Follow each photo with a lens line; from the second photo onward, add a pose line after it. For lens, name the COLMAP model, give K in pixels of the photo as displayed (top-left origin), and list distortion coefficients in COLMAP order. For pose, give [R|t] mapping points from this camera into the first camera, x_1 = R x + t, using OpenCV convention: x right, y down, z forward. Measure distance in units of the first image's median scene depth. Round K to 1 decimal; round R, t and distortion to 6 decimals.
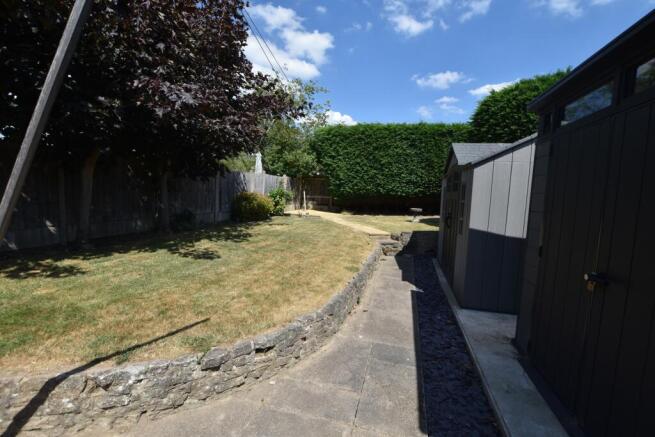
lens RADIAL K [[290.3, 0, 326.9], [0, 290.3, 218.0], [0, 0, 1]] dist [-0.029646, 0.005331]
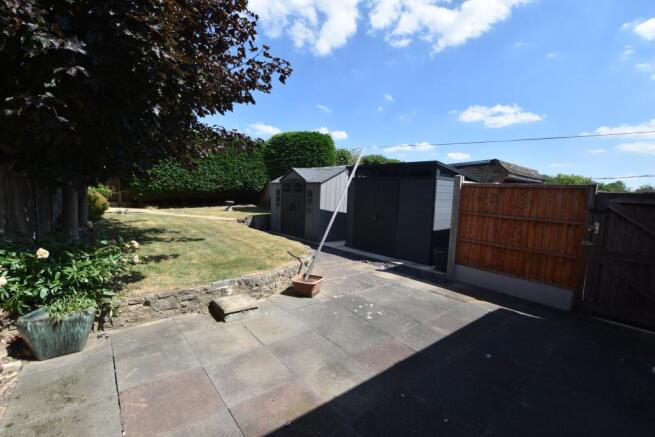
lens RADIAL K [[290.3, 0, 326.1], [0, 290.3, 217.6], [0, 0, 1]] dist [-0.029646, 0.005331]
pose [[0.579162, -0.091582, 0.810052, -0.545510], [0.057538, 0.995784, 0.071443, -0.024691], [-0.813180, 0.005232, 0.581989, -0.176815]]
